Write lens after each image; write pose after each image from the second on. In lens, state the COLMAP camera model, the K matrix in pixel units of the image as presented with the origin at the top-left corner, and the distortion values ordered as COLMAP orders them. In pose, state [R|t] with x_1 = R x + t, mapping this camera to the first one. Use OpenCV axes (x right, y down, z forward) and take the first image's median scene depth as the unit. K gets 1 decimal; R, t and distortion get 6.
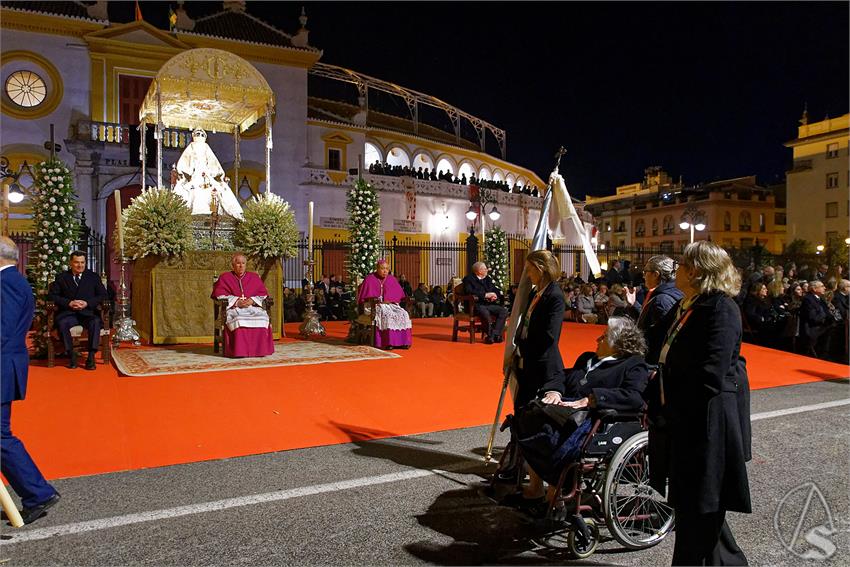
lens RADIAL K [[634.0, 0, 418.1], [0, 634.0, 281.4], [0, 0, 1]] dist [-0.010574, -0.002924]
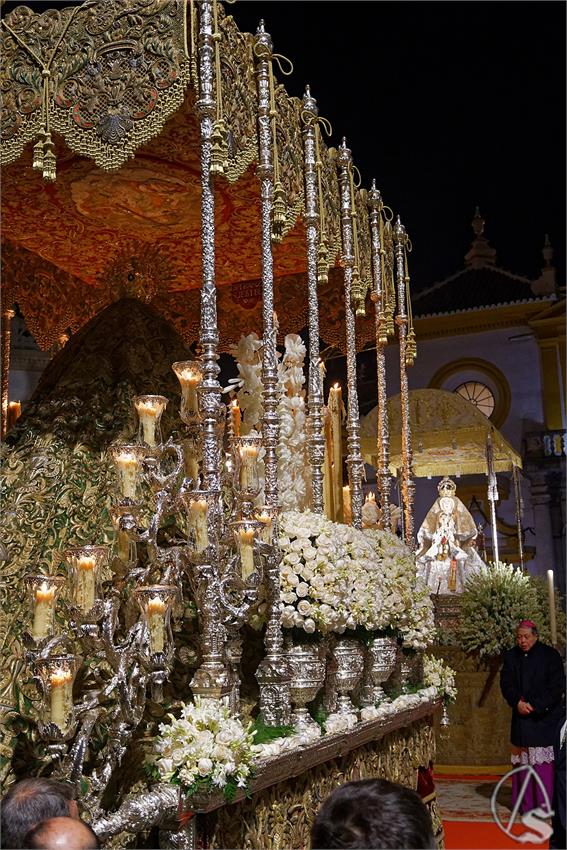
lens RADIAL K [[1019.3, 0, 283.7], [0, 1019.3, 424.0], [0, 0, 1]] dist [-0.001072, 0.001031]
pose [[0.637791, -0.171019, -0.750983, 0.433216], [0.016958, 0.977919, -0.208297, -0.046282], [0.770023, 0.120114, 0.626608, 0.051463]]
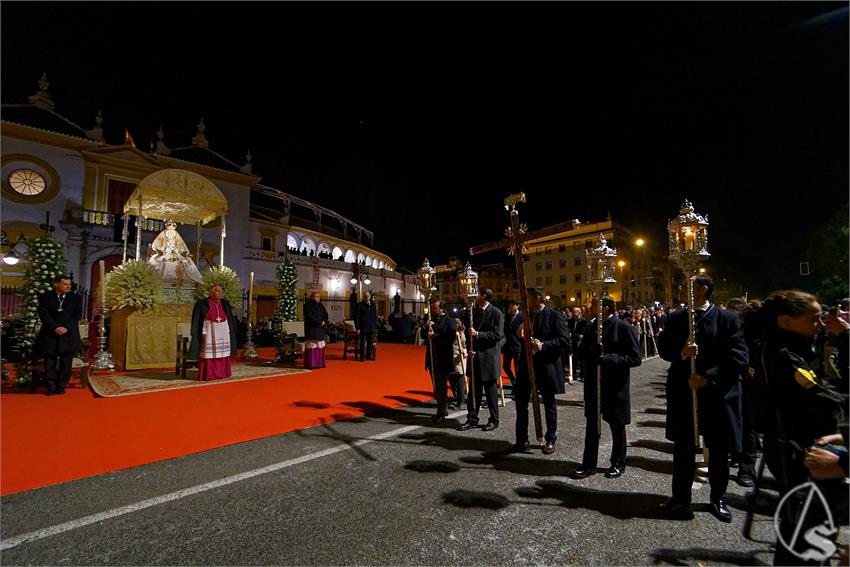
lens RADIAL K [[368.2, 0, 427.6], [0, 368.2, 286.6], [0, 0, 1]] dist [-0.001188, -0.002535]
pose [[0.959342, 0.017856, 0.281682, -0.007010], [0.006533, 0.996325, -0.085407, -0.008550], [-0.282172, 0.083775, 0.955699, 0.013056]]
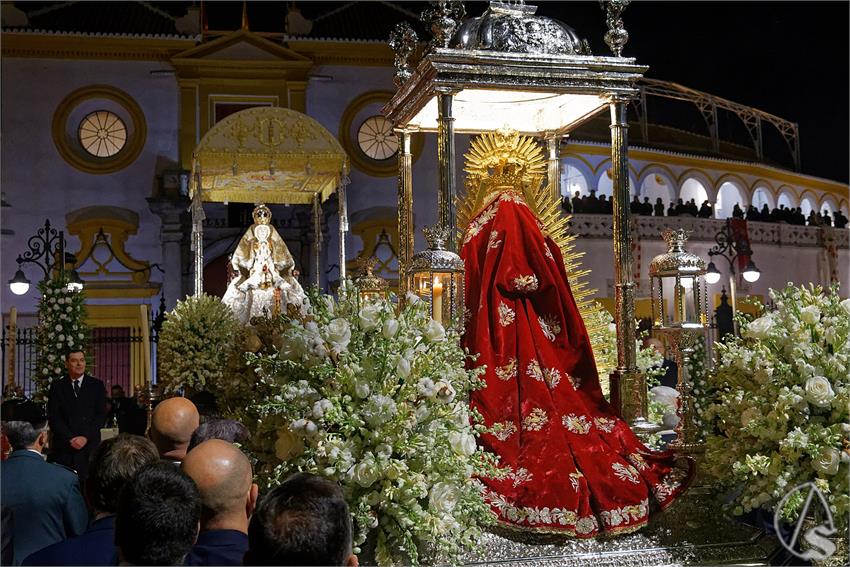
lens RADIAL K [[971.5, 0, 422.0], [0, 971.5, 283.7], [0, 0, 1]] dist [-0.004043, 0.014282]
pose [[0.964599, -0.042155, -0.260331, 0.118292], [0.021384, 0.996394, -0.082111, -0.047609], [0.262854, 0.073637, 0.962022, -0.039791]]
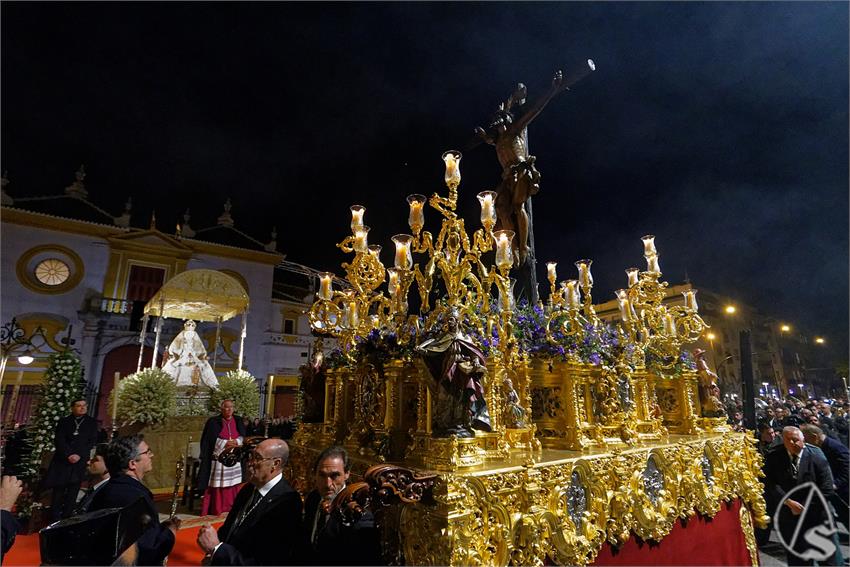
lens RADIAL K [[429.7, 0, 429.9], [0, 429.7, 286.9], [0, 0, 1]] dist [-0.001189, -0.001993]
pose [[0.982012, 0.033788, 0.185771, -0.007256], [0.016825, 0.964288, -0.264321, -0.050094], [-0.188068, 0.262692, 0.946374, -0.009723]]
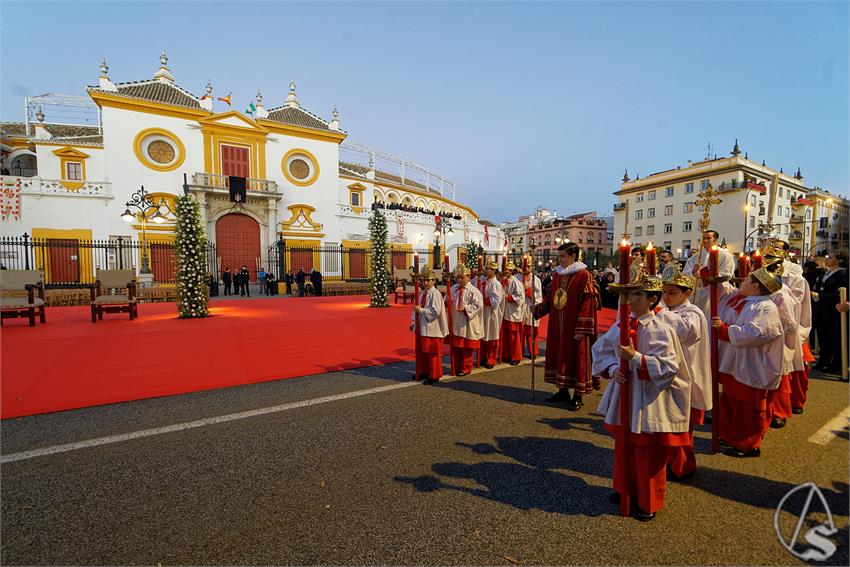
lens RADIAL K [[367.9, 0, 427.4], [0, 367.9, 290.9], [0, 0, 1]] dist [0.001946, -0.003428]
pose [[0.997883, -0.004349, 0.064897, -0.016956], [0.001030, 0.998694, 0.051084, 0.001901], [-0.065034, -0.050909, 0.996584, 0.005957]]
